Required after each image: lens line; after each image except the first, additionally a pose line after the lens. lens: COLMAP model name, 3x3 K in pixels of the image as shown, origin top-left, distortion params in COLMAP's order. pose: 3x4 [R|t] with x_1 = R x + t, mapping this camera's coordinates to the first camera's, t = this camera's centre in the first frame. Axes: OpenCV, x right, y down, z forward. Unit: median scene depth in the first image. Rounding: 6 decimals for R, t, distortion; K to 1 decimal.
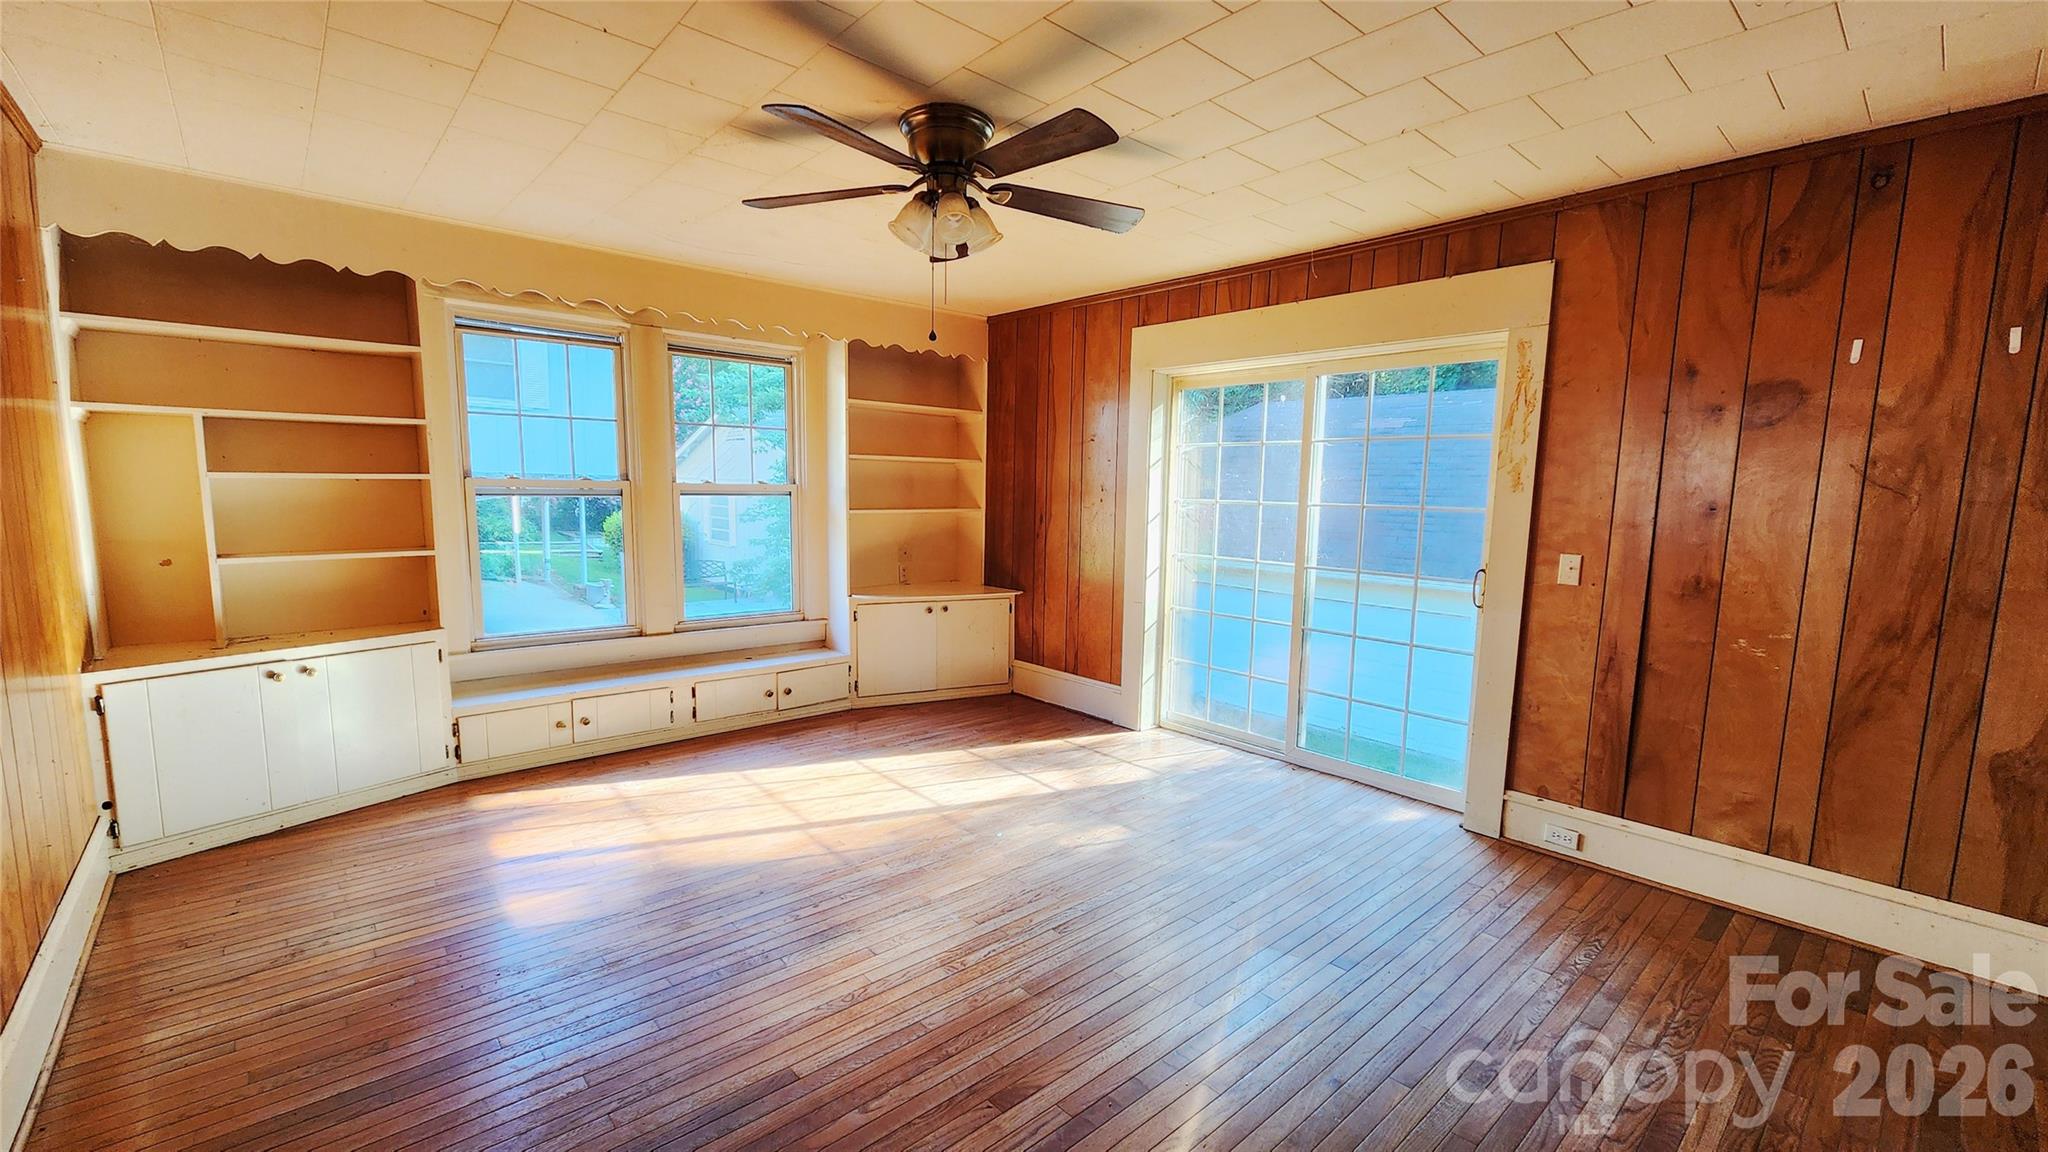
lens RADIAL K [[850.9, 0, 1028.1], [0, 850.9, 591.9], [0, 0, 1]] dist [0.002472, -0.000077]
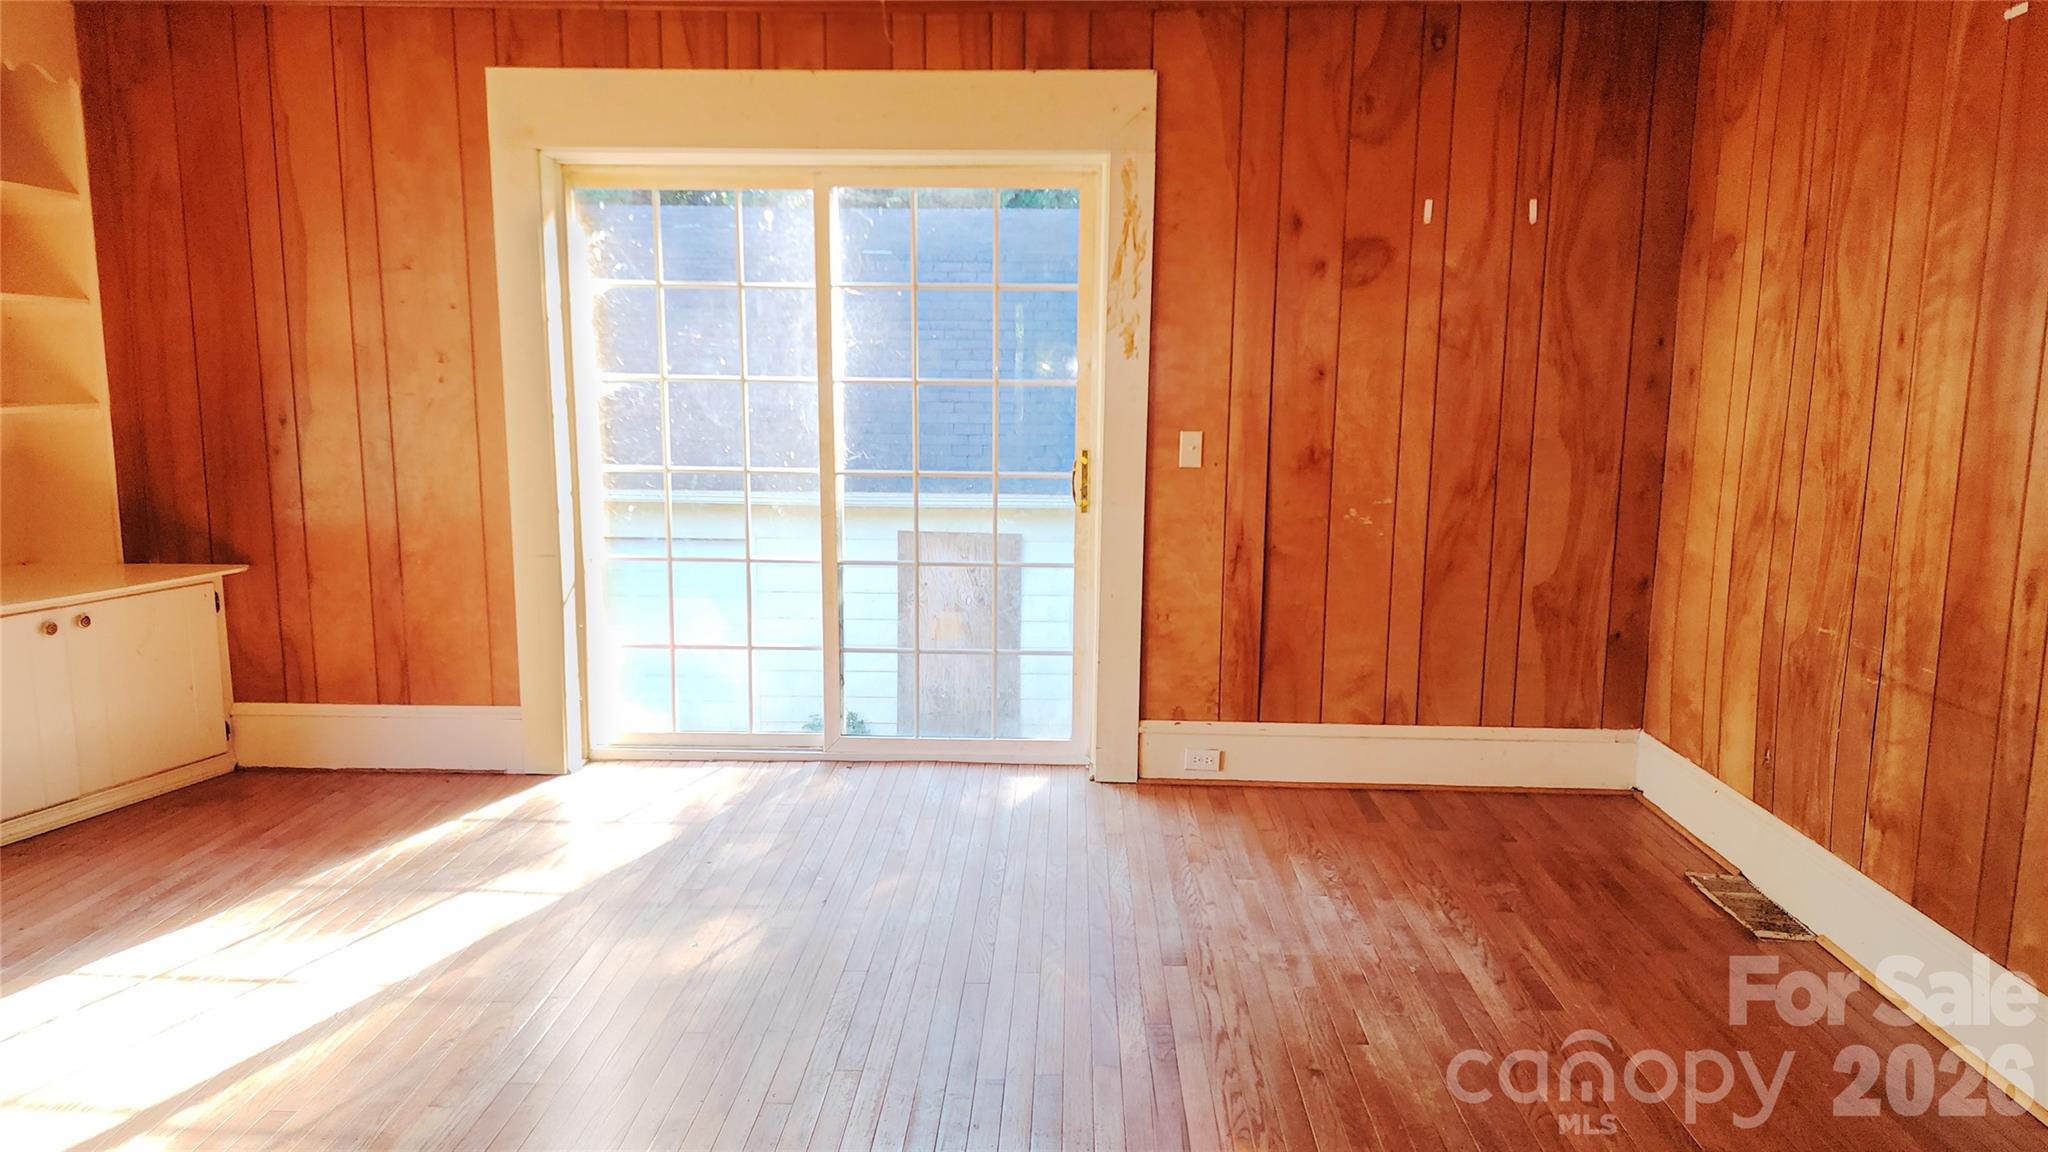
lens RADIAL K [[1366.8, 0, 1024.0], [0, 1366.8, 576.0], [0, 0, 1]] dist [0.150537, -0.218523]
pose [[0.690220, -0.123681, 0.712951, -0.465287], [0.096853, 0.992209, 0.078361, -0.023200], [-0.717088, 0.014965, 0.696822, 0.159911]]
